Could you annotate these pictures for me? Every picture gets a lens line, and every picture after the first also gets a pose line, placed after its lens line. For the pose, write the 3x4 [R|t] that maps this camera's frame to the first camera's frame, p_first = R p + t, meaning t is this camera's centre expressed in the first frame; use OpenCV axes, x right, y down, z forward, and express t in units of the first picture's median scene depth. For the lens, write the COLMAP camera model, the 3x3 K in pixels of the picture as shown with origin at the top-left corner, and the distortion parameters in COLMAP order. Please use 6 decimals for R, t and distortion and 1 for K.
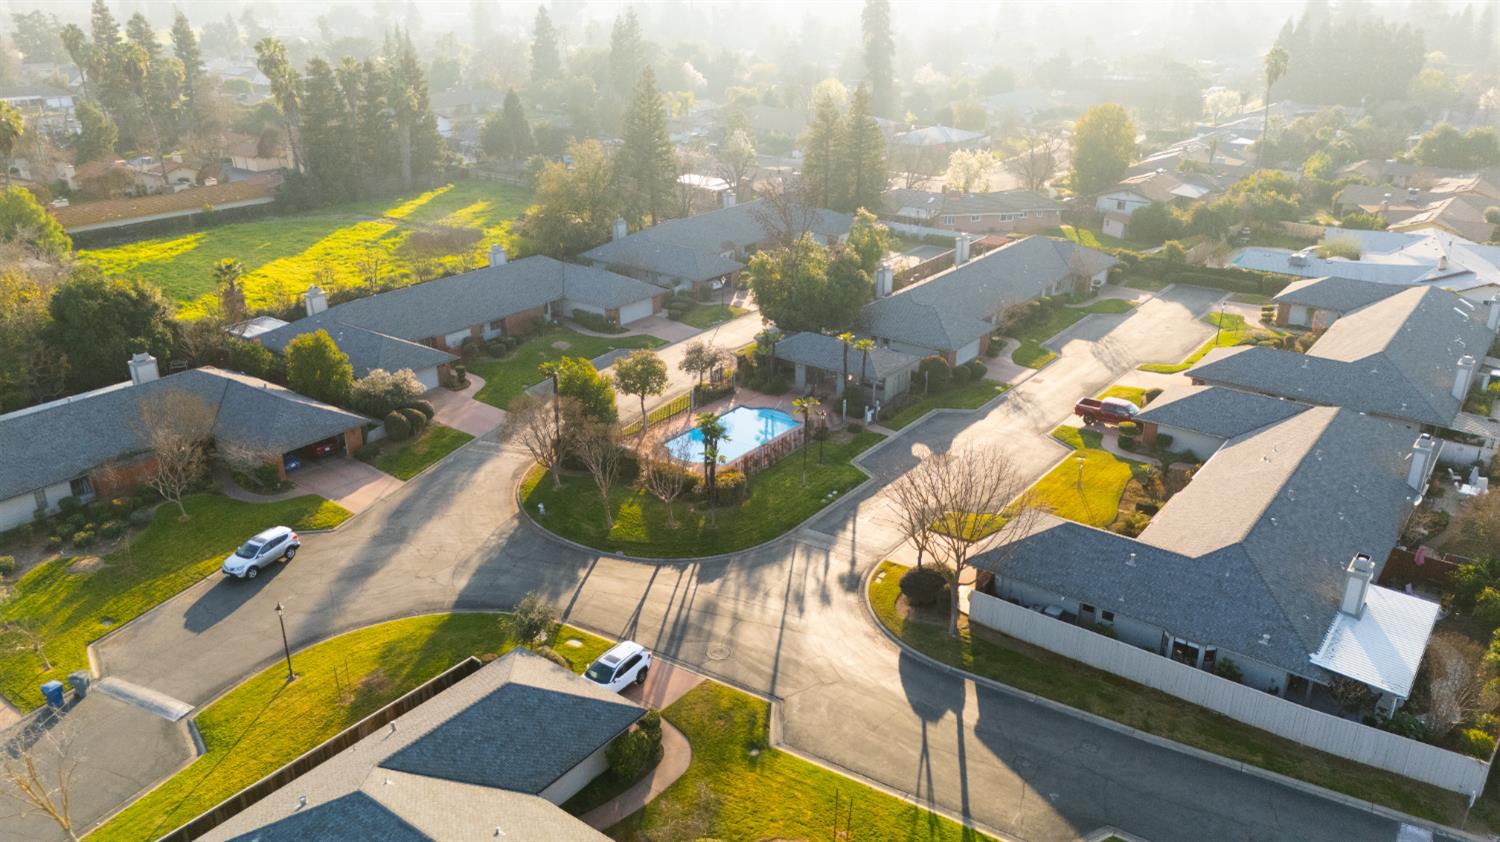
lens RADIAL K [[1099.7, 0, 748.0], [0, 1099.7, 413.2], [0, 0, 1]] dist [0.062706, -0.059933]
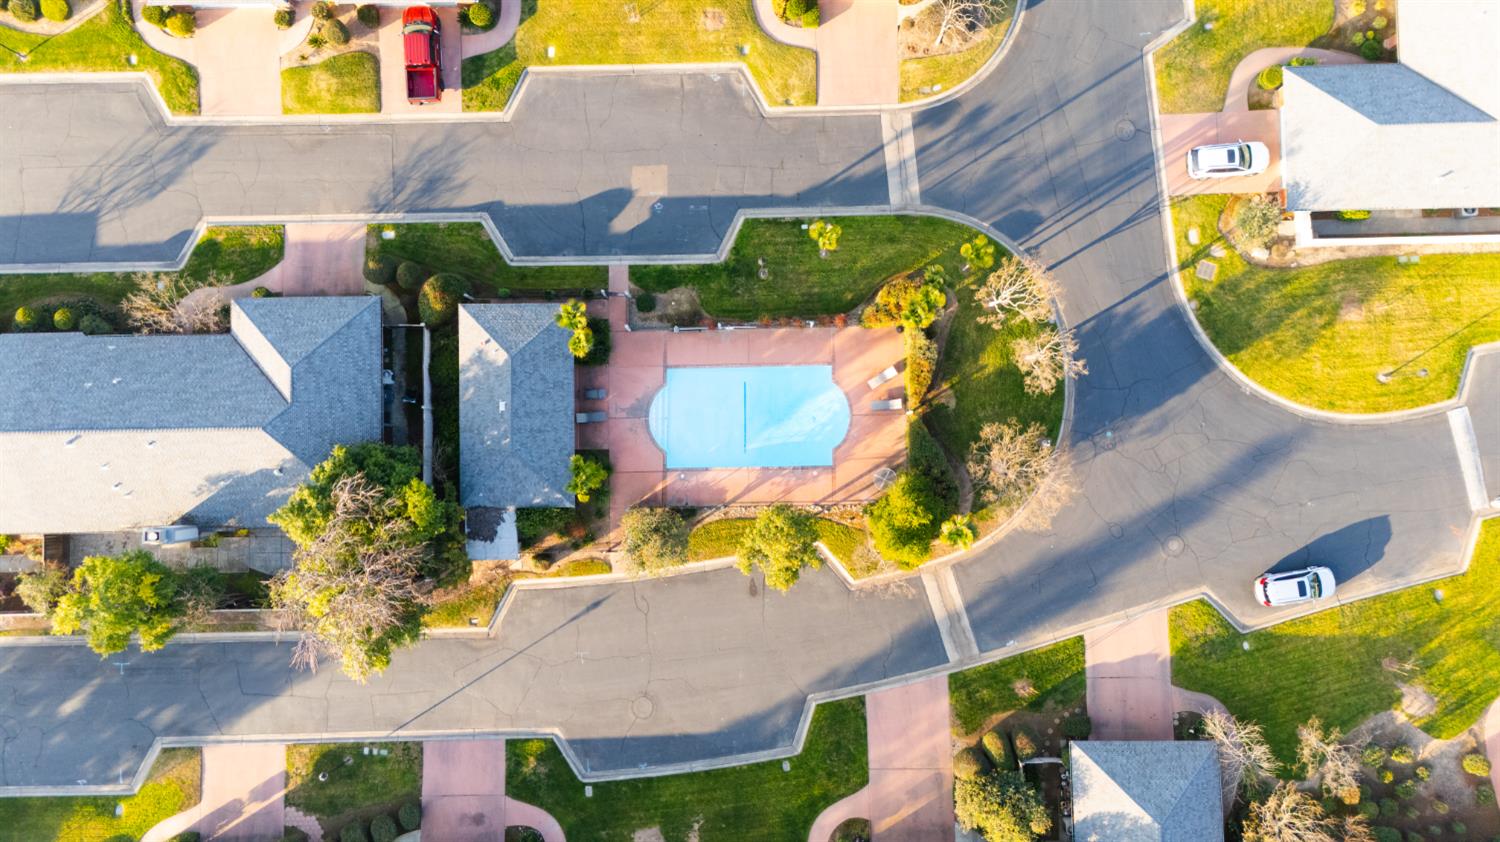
lens RADIAL K [[1099.7, 0, 748.0], [0, 1099.7, 413.2], [0, 0, 1]] dist [0.062706, -0.059933]
pose [[-0.618669, -0.784108, 0.049226, -0.051145], [0.309763, -0.185866, 0.932470, -0.728144], [-0.722008, 0.592139, 0.357878, 0.721314]]
